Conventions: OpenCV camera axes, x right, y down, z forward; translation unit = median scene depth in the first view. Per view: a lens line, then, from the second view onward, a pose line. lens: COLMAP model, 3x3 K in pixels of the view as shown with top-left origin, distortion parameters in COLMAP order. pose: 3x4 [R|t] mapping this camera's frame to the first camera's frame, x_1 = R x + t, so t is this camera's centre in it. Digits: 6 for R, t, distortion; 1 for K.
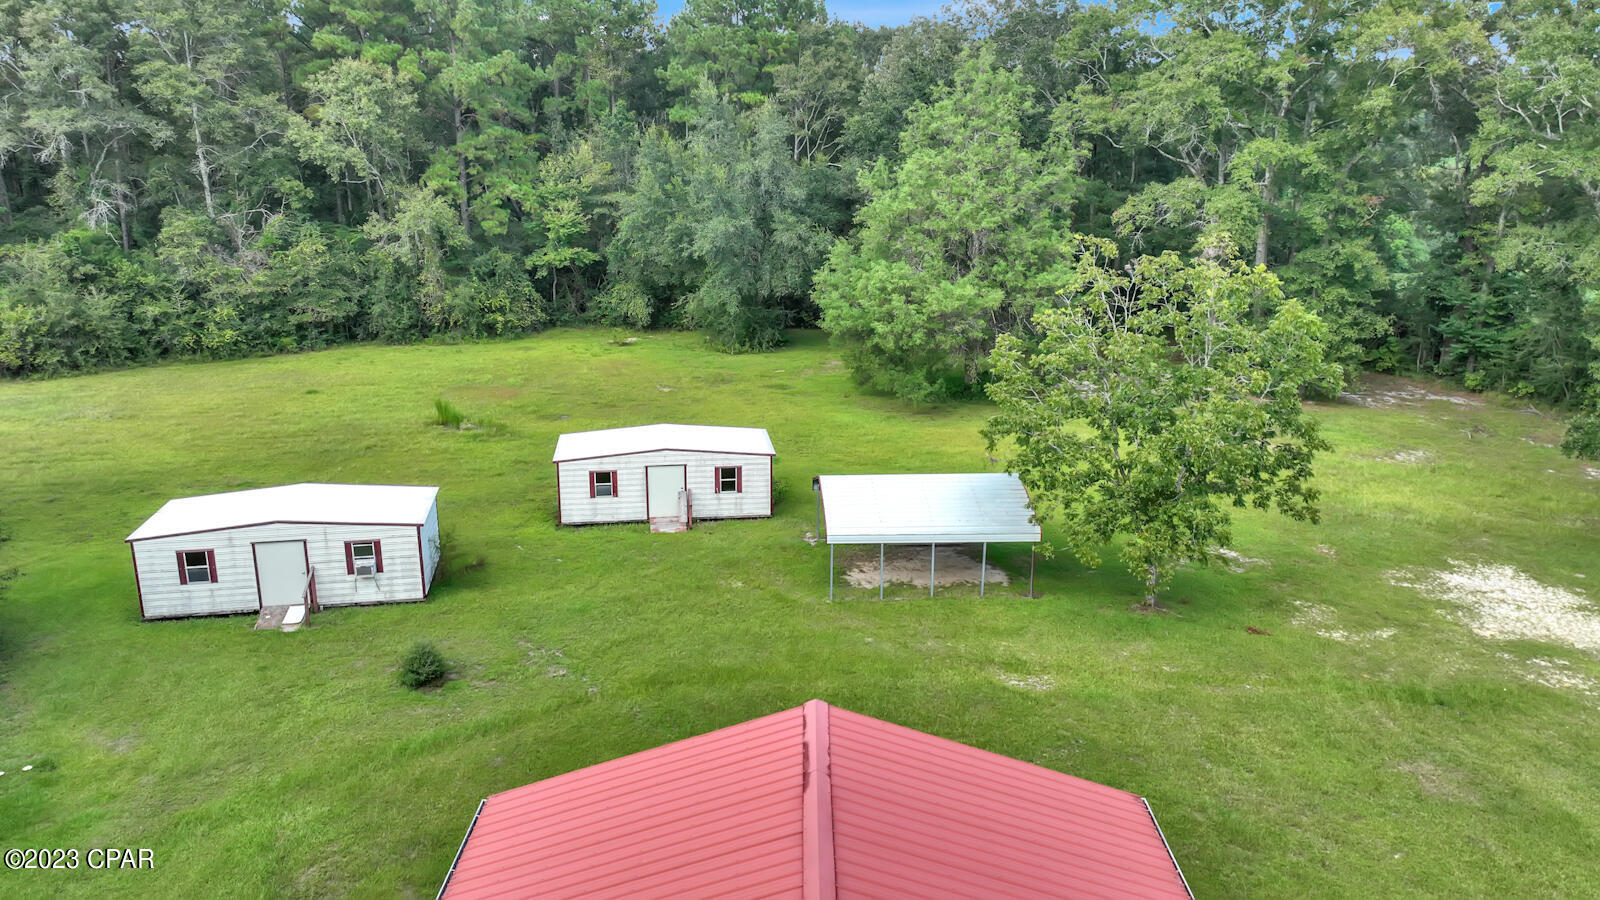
lens RADIAL K [[1116.8, 0, 798.2], [0, 1116.8, 449.5], [0, 0, 1]] dist [0.007246, 0.008031]
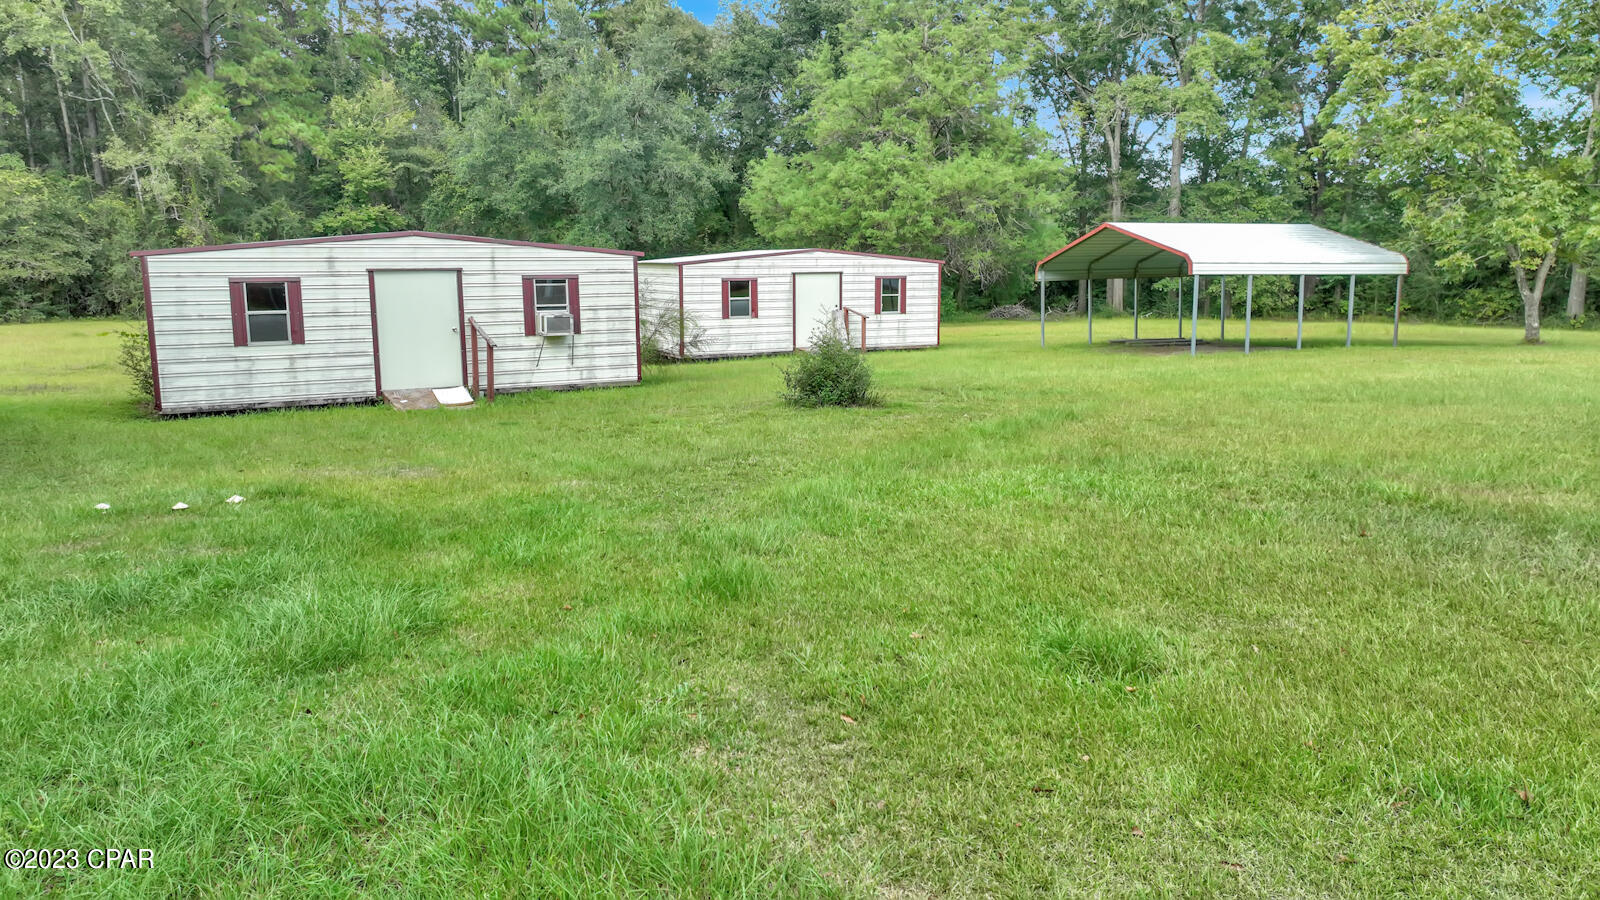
lens RADIAL K [[1116.8, 0, 801.3], [0, 1116.8, 449.5], [0, 0, 1]] dist [0.007246, 0.008031]
pose [[0.946969, -0.061605, 0.315364, -0.448584], [0.092463, 0.992181, -0.083827, 0.231889], [-0.307734, 0.108541, 0.945261, 0.395916]]
